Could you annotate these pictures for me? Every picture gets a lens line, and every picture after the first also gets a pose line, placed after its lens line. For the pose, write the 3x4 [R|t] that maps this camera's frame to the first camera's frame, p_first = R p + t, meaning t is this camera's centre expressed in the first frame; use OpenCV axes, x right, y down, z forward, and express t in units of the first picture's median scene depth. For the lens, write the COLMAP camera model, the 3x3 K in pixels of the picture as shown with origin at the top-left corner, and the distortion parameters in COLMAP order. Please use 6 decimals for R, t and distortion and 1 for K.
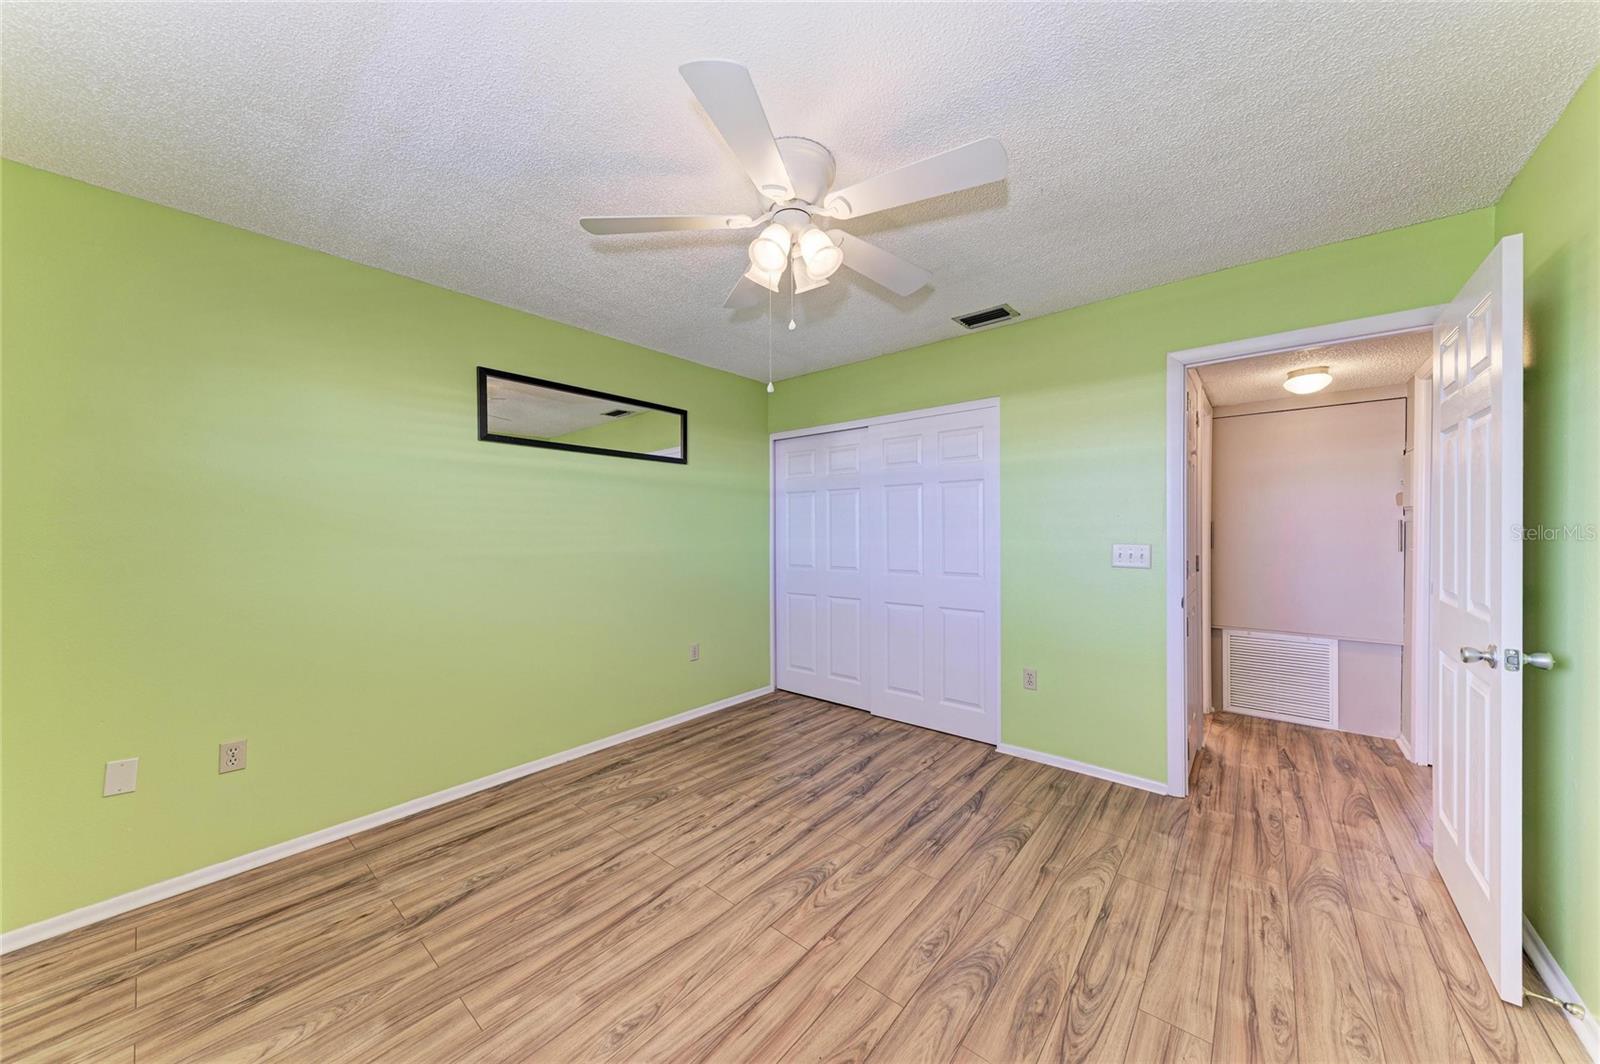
lens RADIAL K [[545.5, 0, 803.1], [0, 545.5, 532.1], [0, 0, 1]] dist [0.017936, -0.003187]
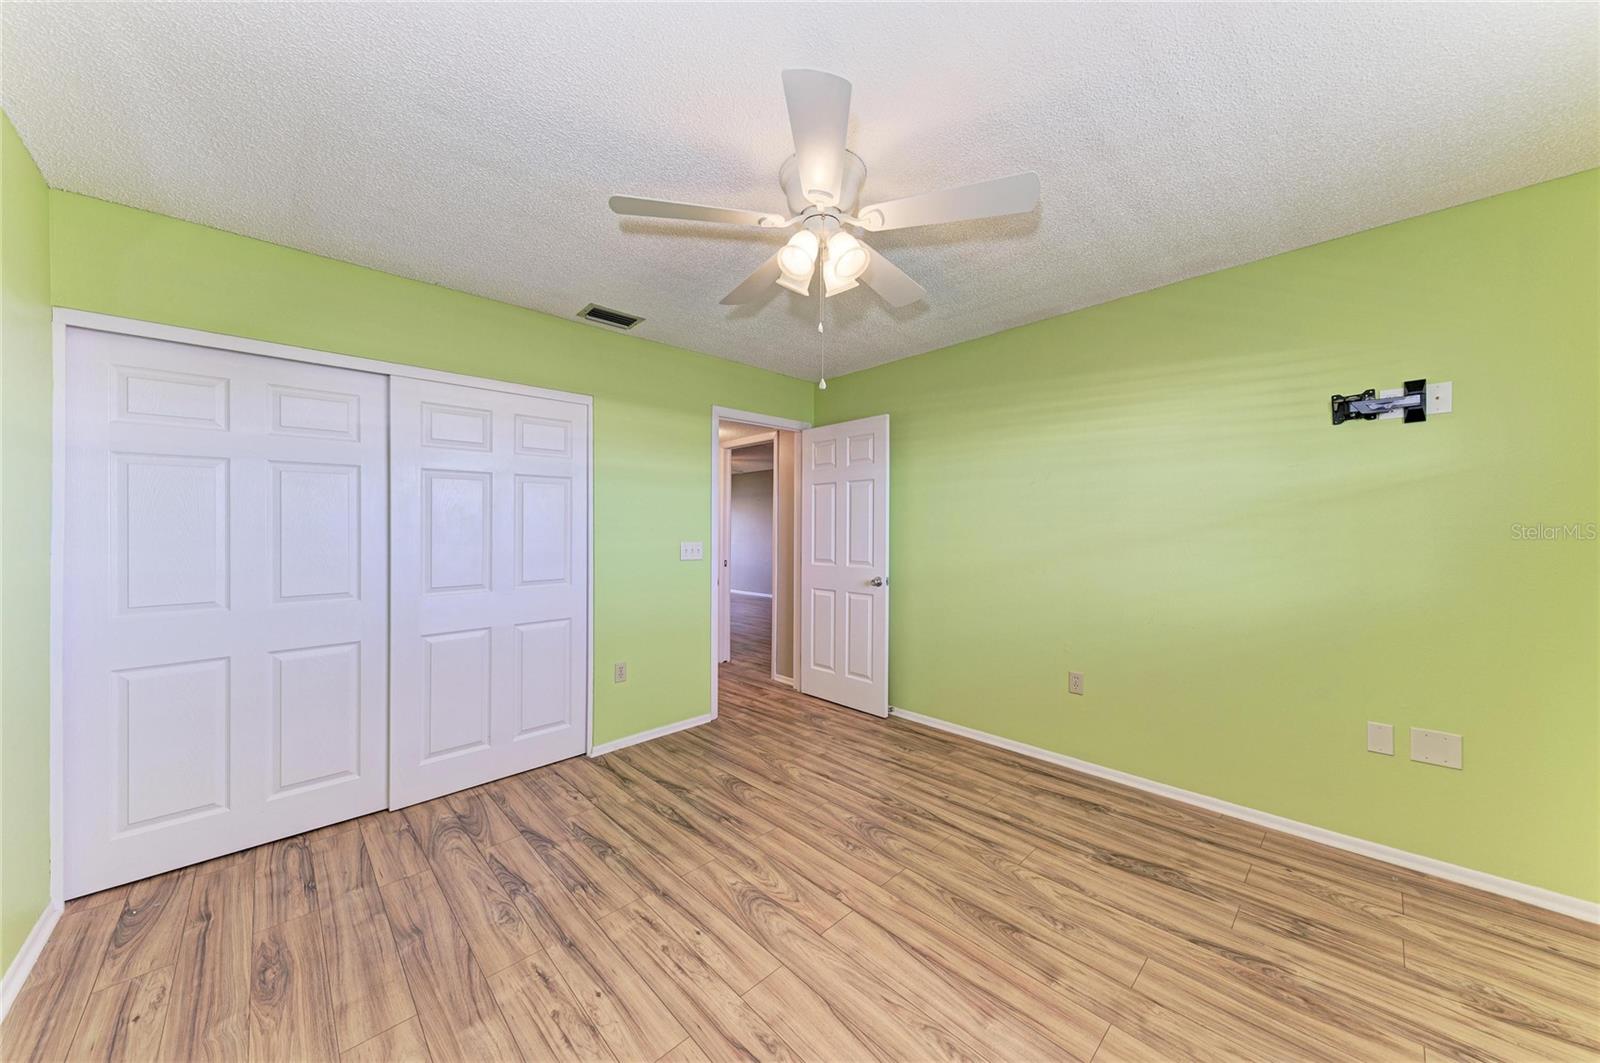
lens RADIAL K [[545.5, 0, 801.7], [0, 545.5, 533.3], [0, 0, 1]] dist [0.017936, -0.003187]
pose [[0.107713, -0.001915, 0.994180, -0.756493], [0.009276, 0.999957, 0.000922, 0.002498], [-0.994139, 0.009123, 0.107726, 0.676155]]
